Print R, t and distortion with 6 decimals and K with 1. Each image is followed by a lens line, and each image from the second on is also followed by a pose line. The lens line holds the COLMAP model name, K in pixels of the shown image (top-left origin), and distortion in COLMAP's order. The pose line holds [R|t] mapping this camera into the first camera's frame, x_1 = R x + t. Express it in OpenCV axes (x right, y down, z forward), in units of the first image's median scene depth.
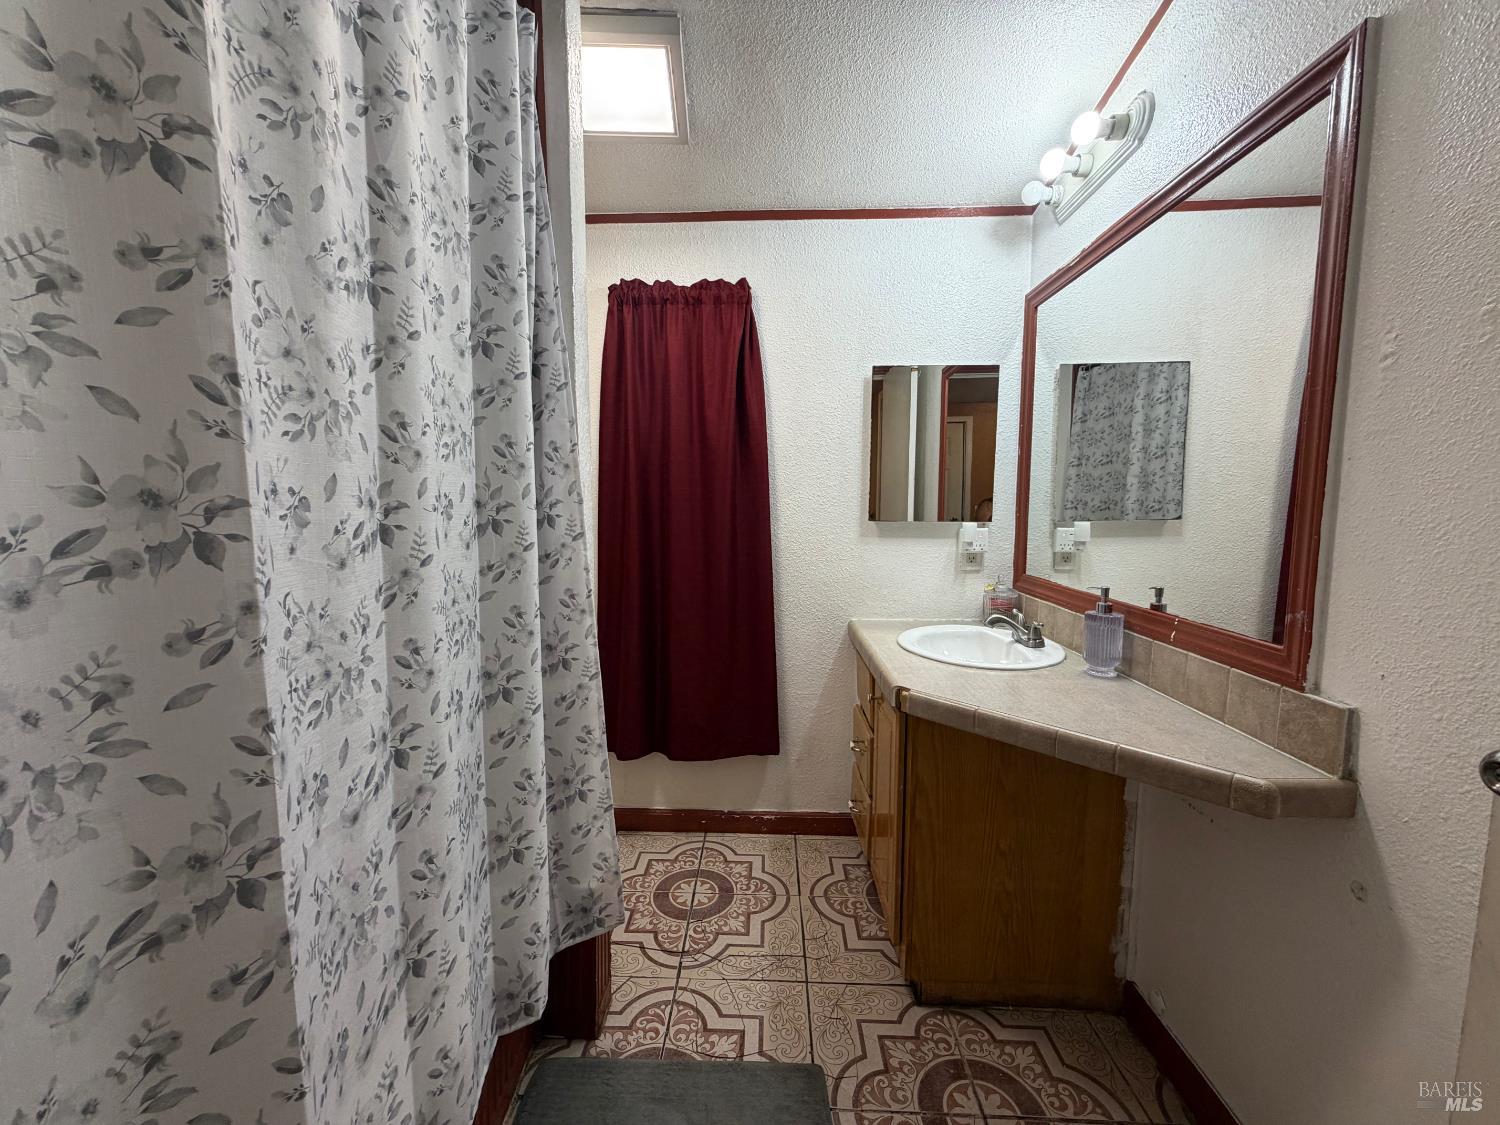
lens RADIAL K [[596.7, 0, 745.1], [0, 596.7, 564.7], [0, 0, 1]] dist [0.000227, 0.000170]
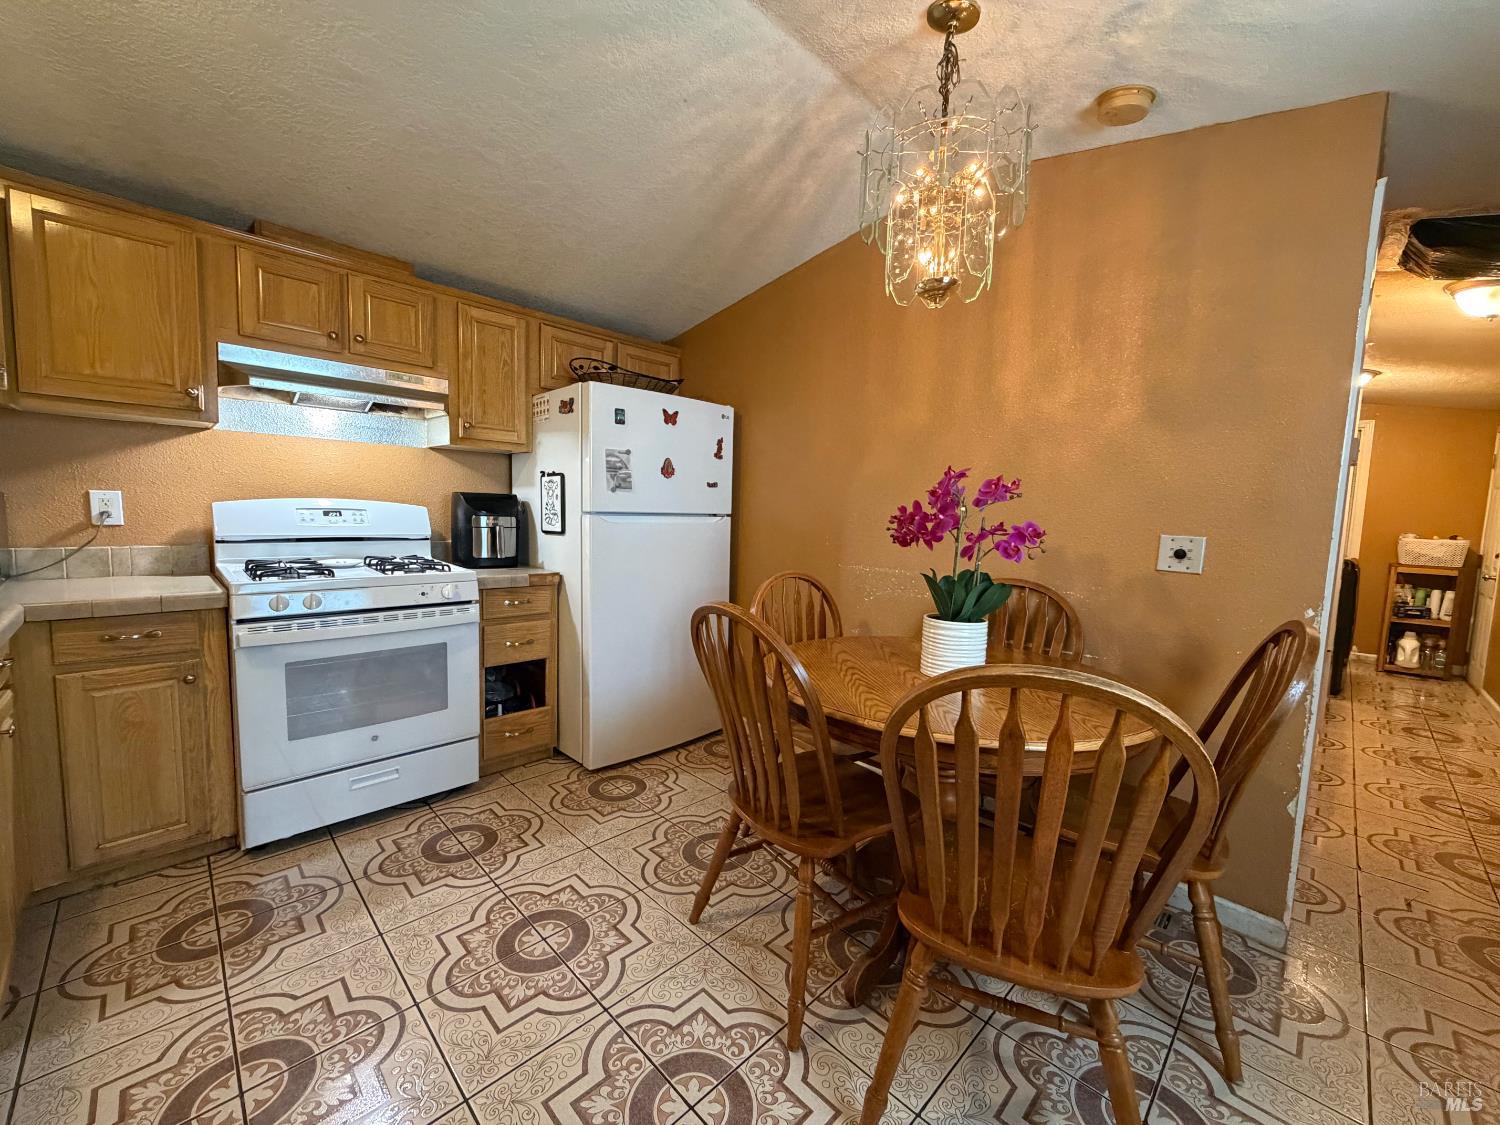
lens RADIAL K [[596.7, 0, 745.1], [0, 596.7, 564.7], [0, 0, 1]] dist [0.000227, 0.000170]
pose [[0.685296, -0.048930, 0.726619, -0.183372], [0.042920, 0.998720, 0.026774, 0.006077], [-0.726999, 0.012838, 0.686519, -0.237998]]
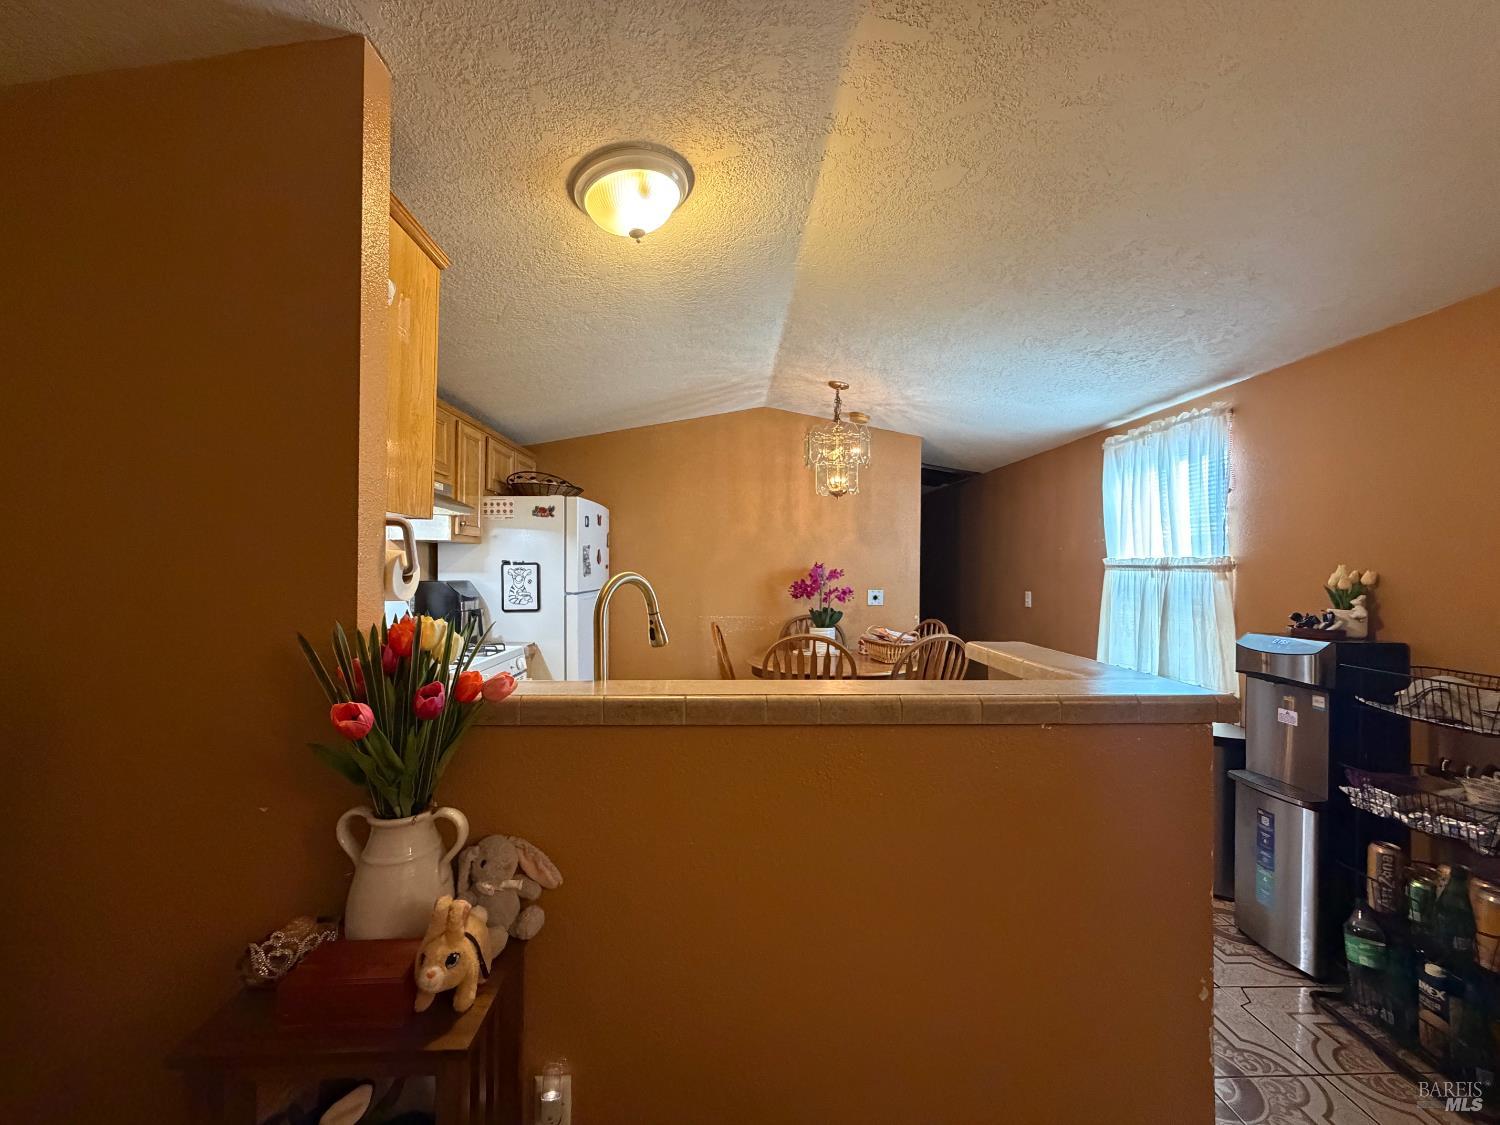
lens RADIAL K [[596.7, 0, 745.1], [0, 596.7, 564.7], [0, 0, 1]] dist [0.000227, 0.000170]
pose [[-0.060263, 0.001835, 0.998181, -1.400777], [0.092343, 0.995720, 0.003745, -0.153794], [-0.993902, 0.092401, -0.060174, 0.638831]]
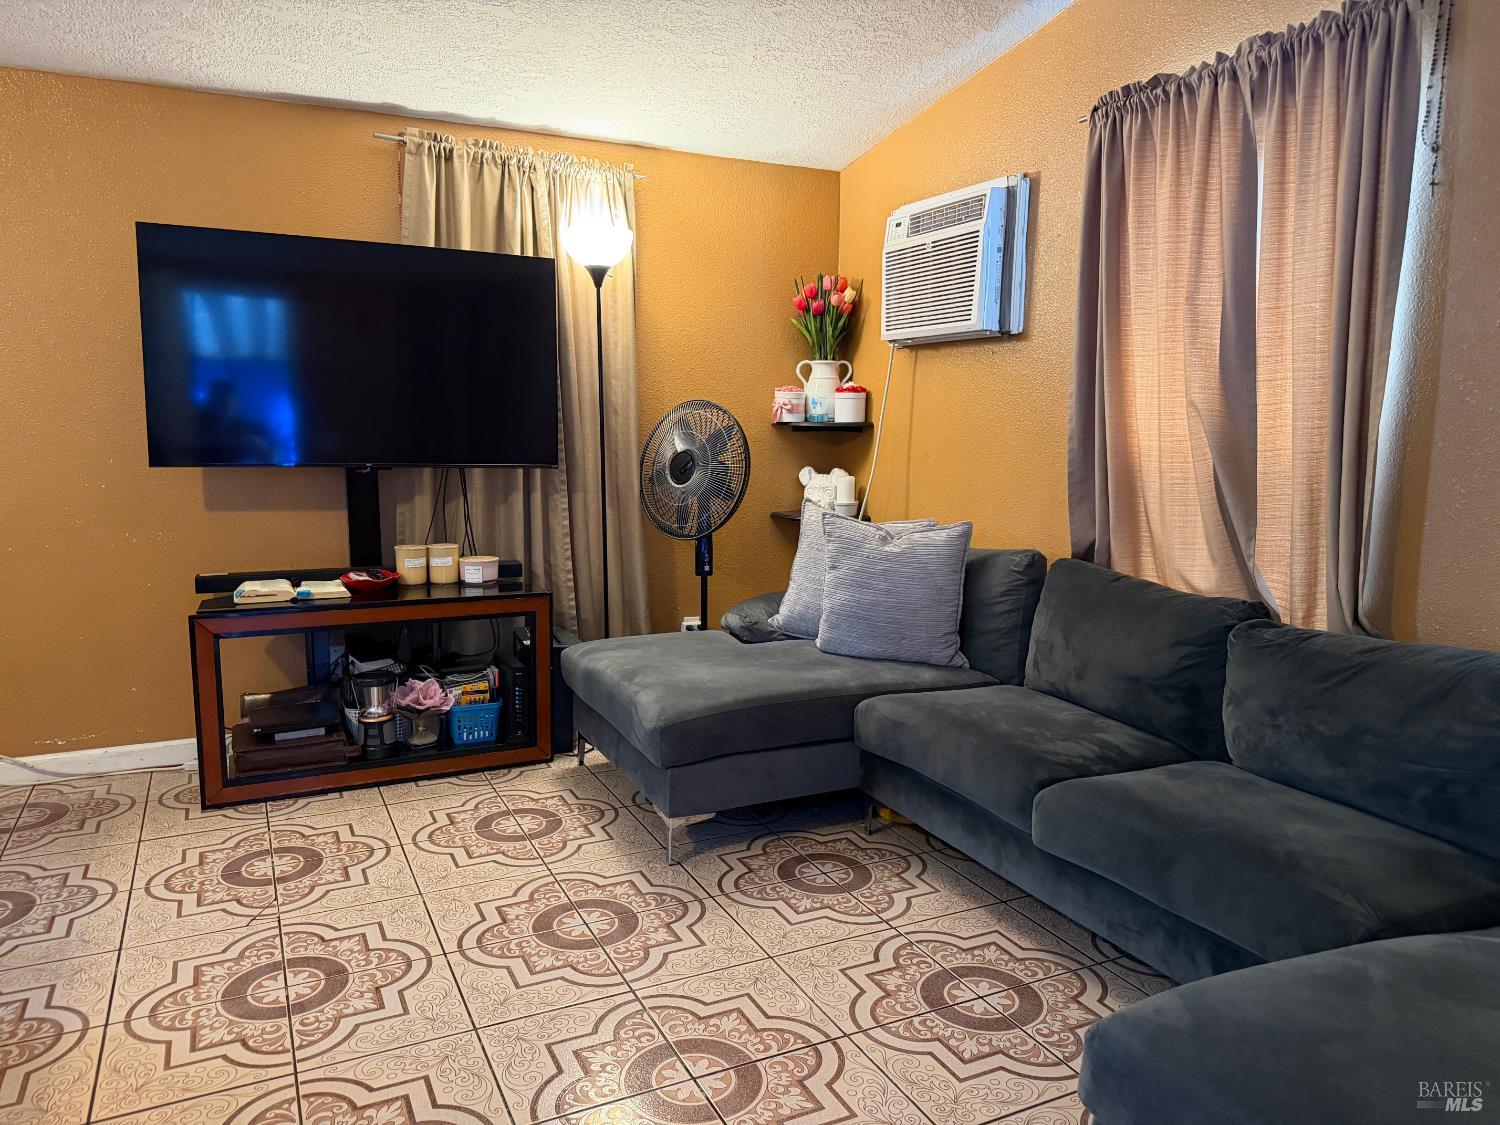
lens RADIAL K [[1063.8, 0, 746.5], [0, 1063.8, 524.3], [0, 0, 1]] dist [0.043496, -0.058209]
pose [[0.881664, -0.045081, 0.469720, -0.187904], [0.038307, 0.998978, 0.023974, 0.016617], [-0.470321, -0.003143, 0.882490, -0.350955]]
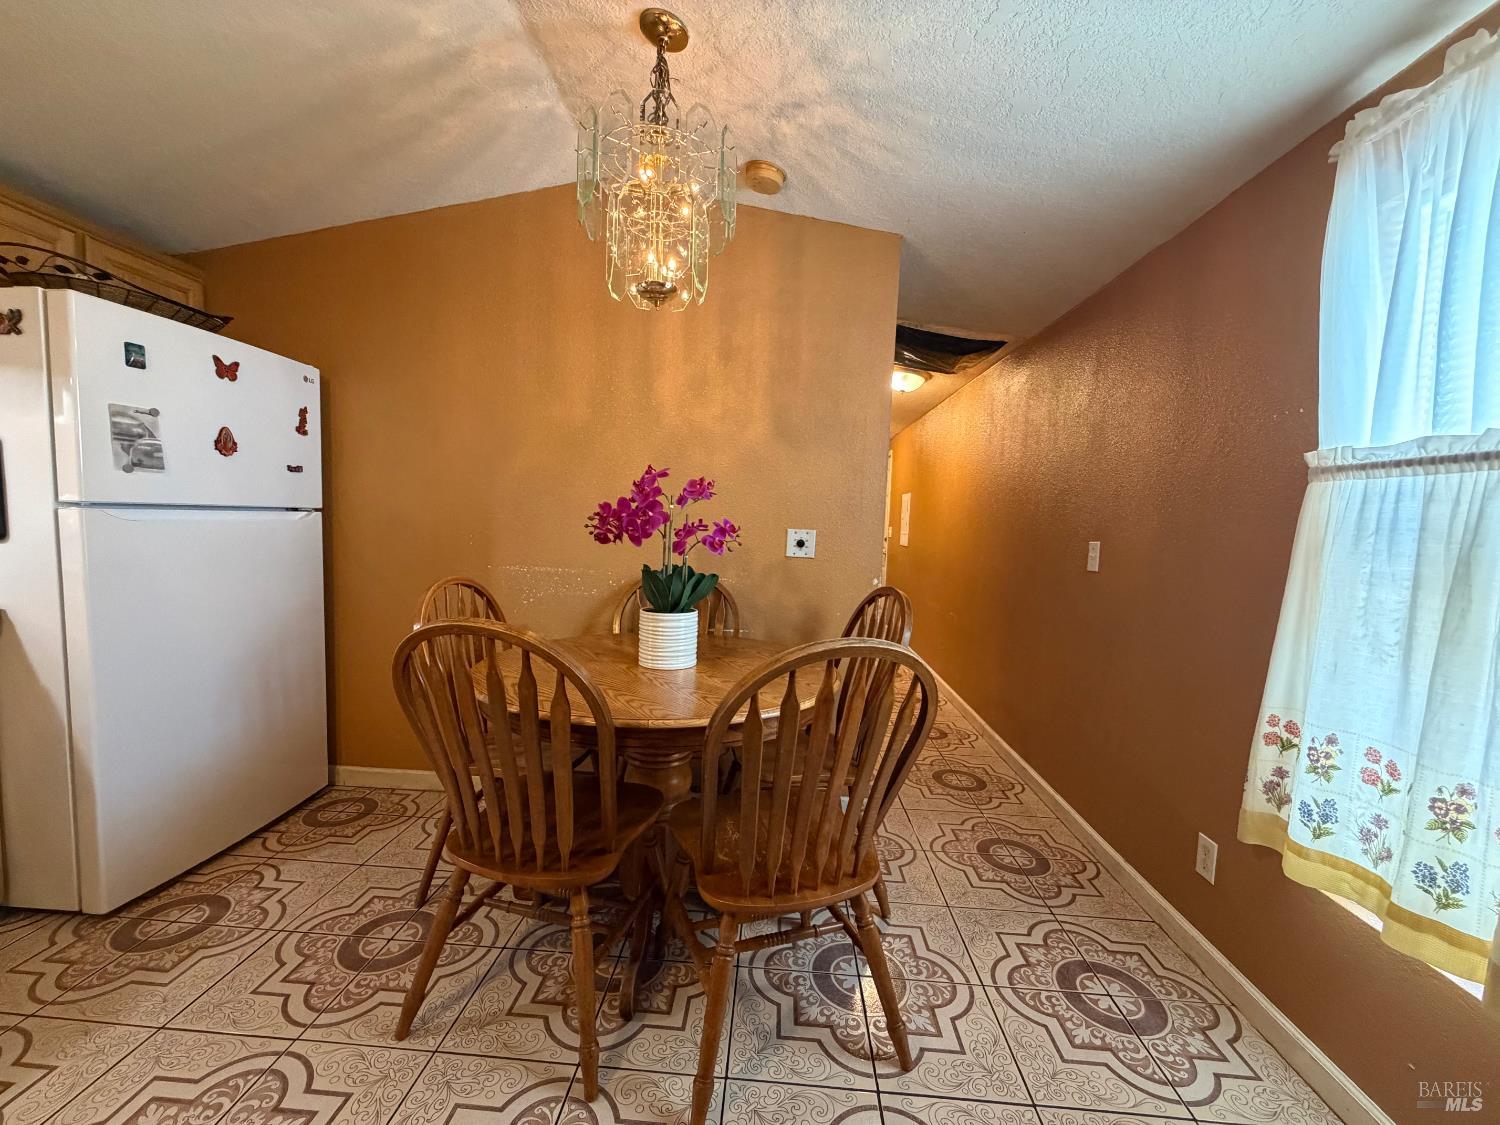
lens RADIAL K [[596.7, 0, 745.1], [0, 596.7, 564.7], [0, 0, 1]] dist [0.000227, 0.000170]
pose [[0.025290, -0.075075, 0.996857, -0.261384], [0.062023, 0.995373, 0.073390, -0.011449], [-0.997754, 0.059972, 0.029830, 0.024717]]
